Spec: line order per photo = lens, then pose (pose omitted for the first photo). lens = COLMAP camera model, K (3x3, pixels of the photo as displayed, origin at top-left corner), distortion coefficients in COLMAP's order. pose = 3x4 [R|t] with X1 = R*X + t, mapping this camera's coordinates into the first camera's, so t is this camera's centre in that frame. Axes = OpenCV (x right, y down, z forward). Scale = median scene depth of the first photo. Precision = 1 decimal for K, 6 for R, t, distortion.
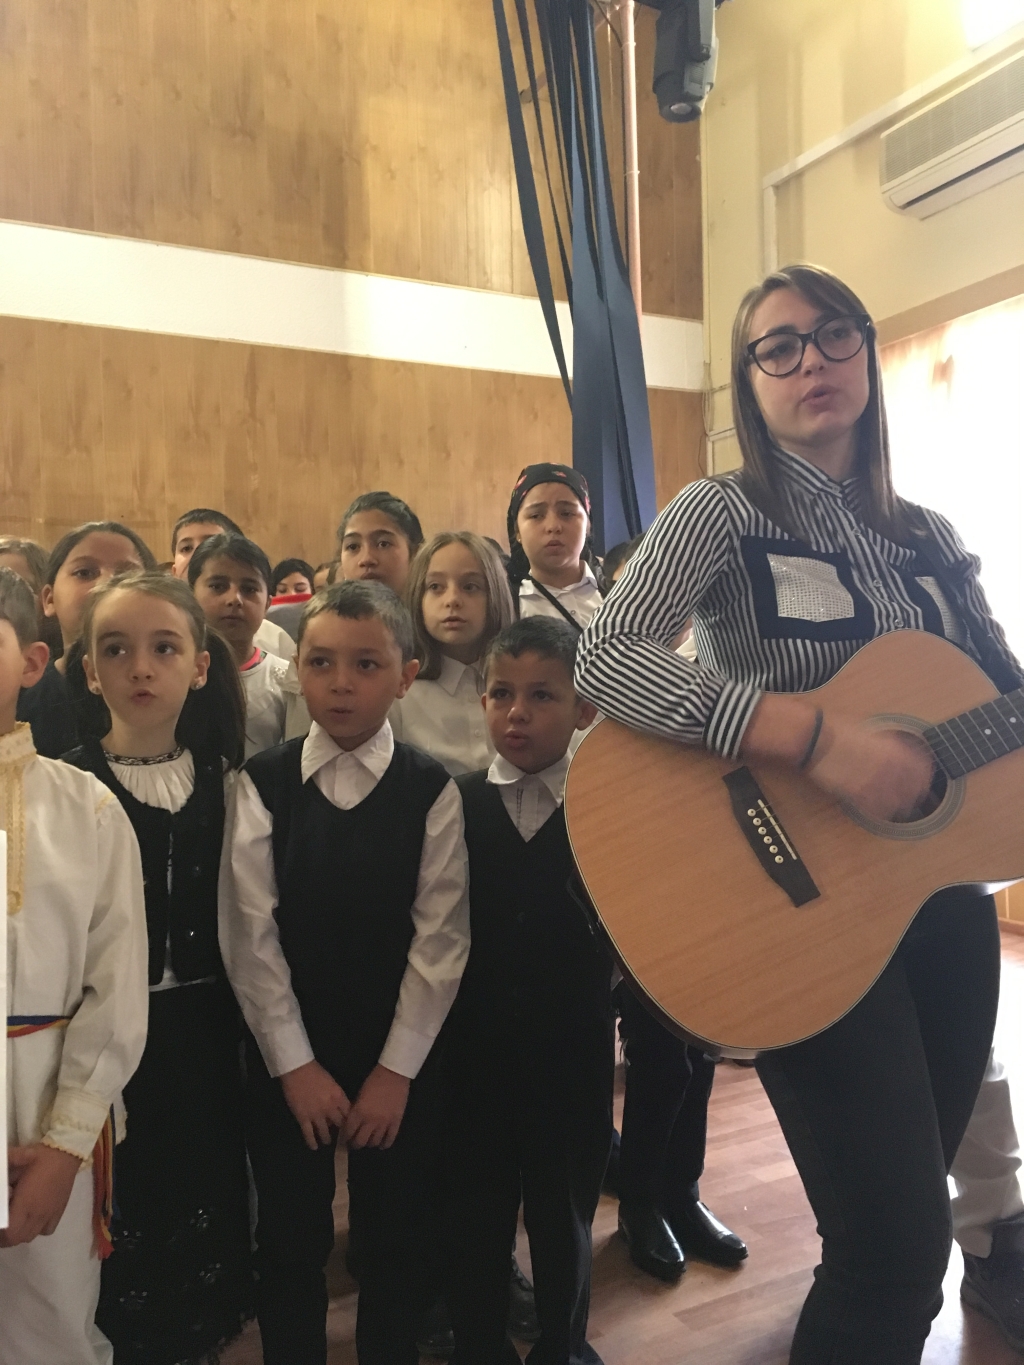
lens RADIAL K [[1157.7, 0, 512.0], [0, 1157.7, 682.5], [0, 0, 1]] dist [0.077133, -0.105822]
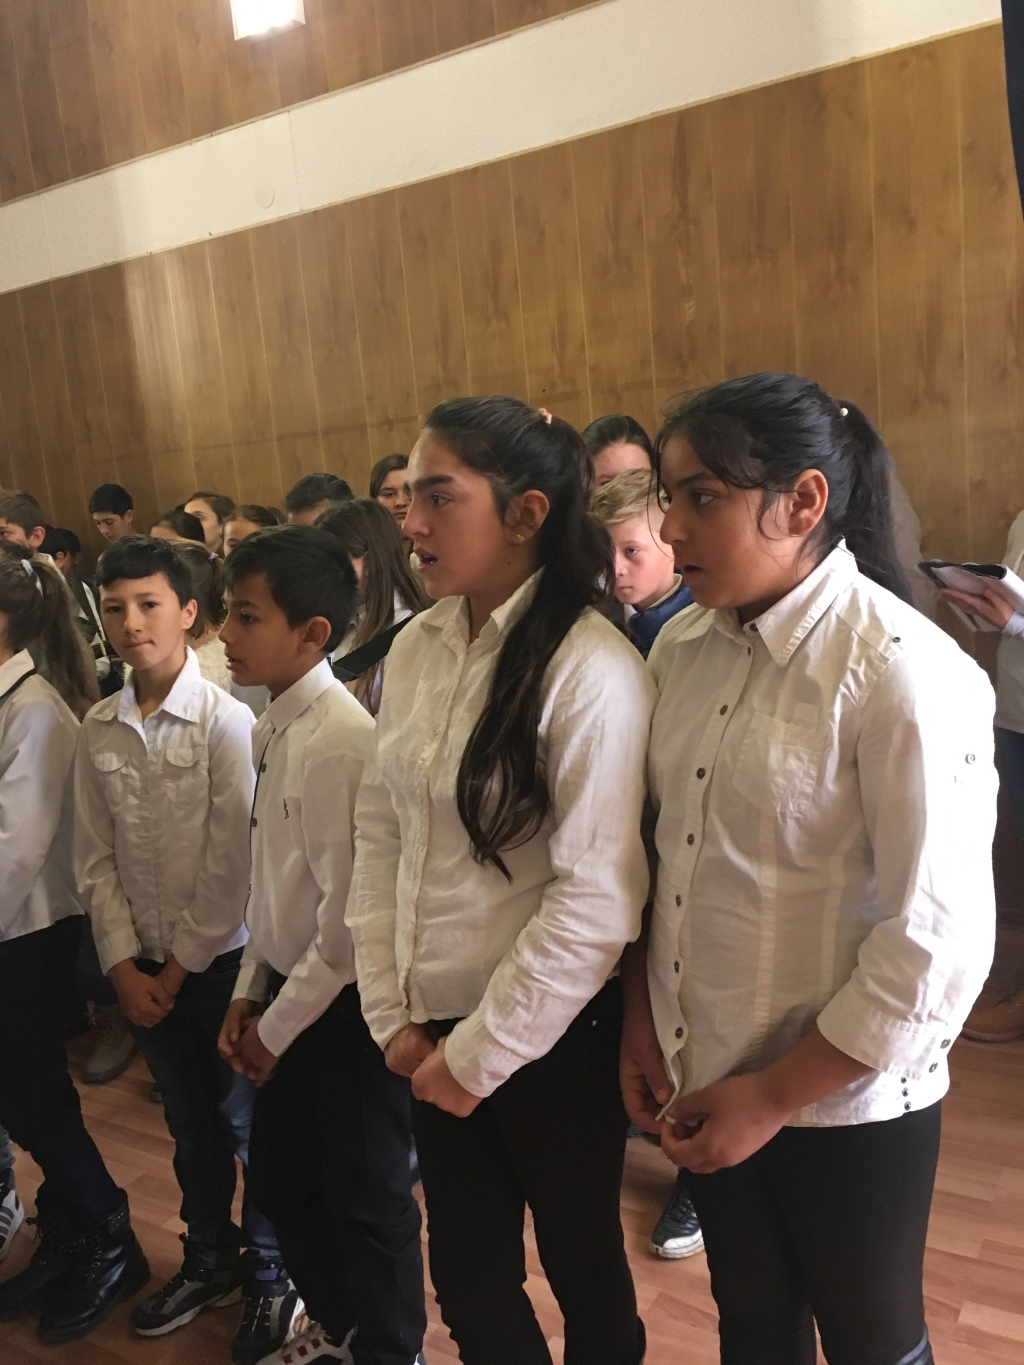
lens RADIAL K [[1157.7, 0, 512.0], [0, 1157.7, 682.5], [0, 0, 1]] dist [0.077133, -0.105822]
pose [[0.513940, 0.111874, -0.850499, 0.384776], [0.068749, 0.982899, 0.170833, -0.079060], [0.855067, -0.146269, 0.497460, 0.525259]]
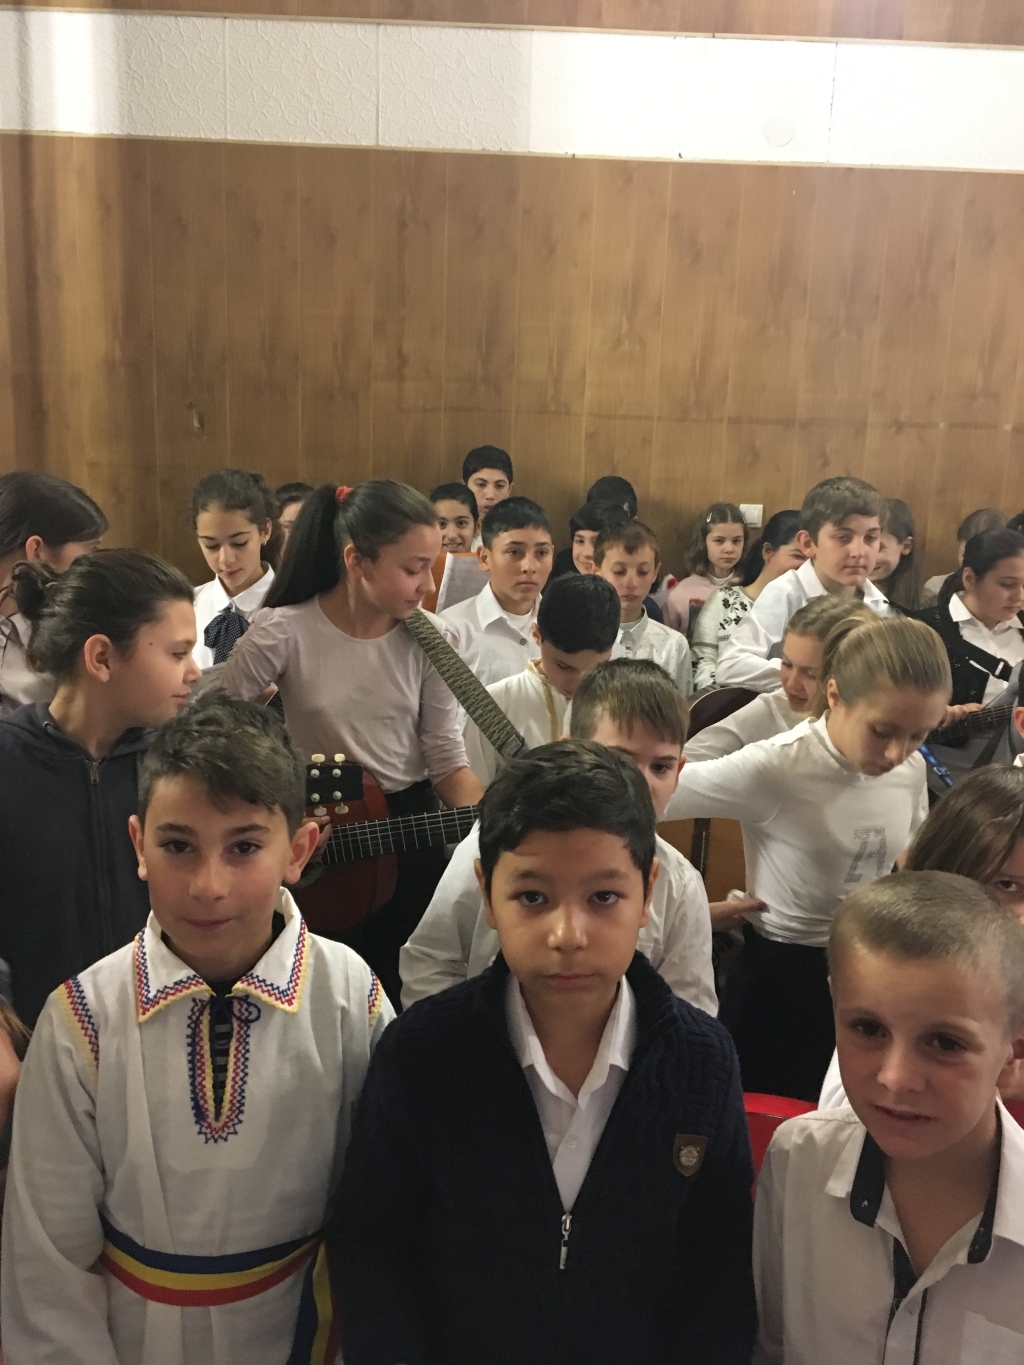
lens RADIAL K [[1157.7, 0, 512.0], [0, 1157.7, 682.5], [0, 0, 1]] dist [0.077133, -0.105822]
pose [[0.889490, 0.143662, -0.433785, -0.313387], [-0.060180, 0.977854, 0.200449, -0.101344], [0.452975, -0.152192, 0.878437, 0.061129]]
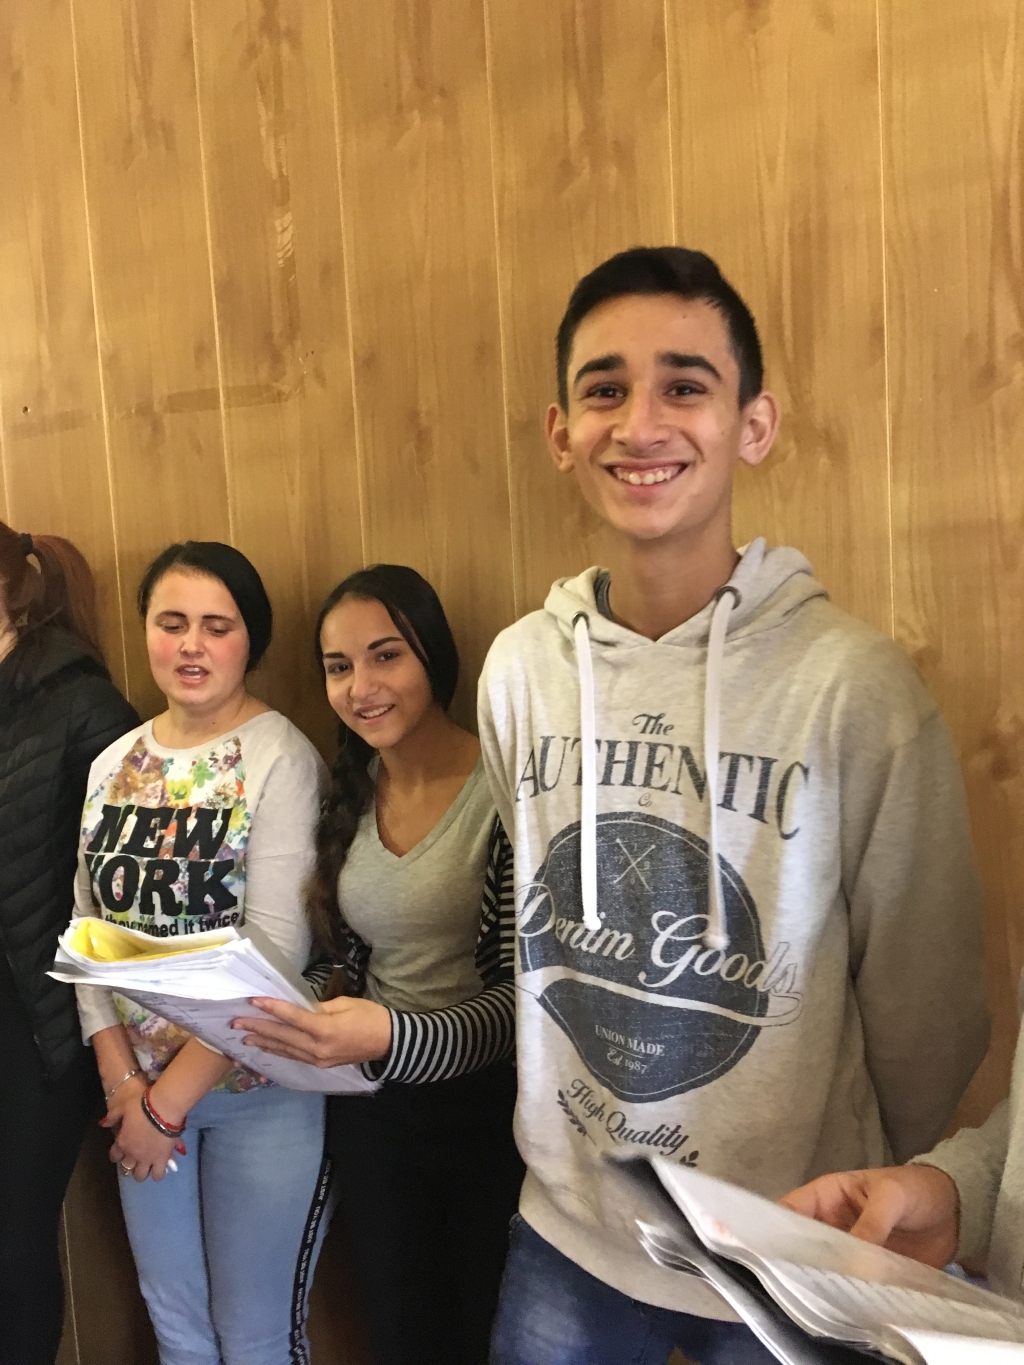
lens RADIAL K [[1157.7, 0, 512.0], [0, 1157.7, 682.5], [0, 0, 1]] dist [0.077133, -0.105822]
pose [[0.566846, 0.058623, -0.821735, 0.094920], [0.030072, 0.995328, 0.091750, -0.079285], [0.823275, -0.076719, 0.562435, 0.891016]]
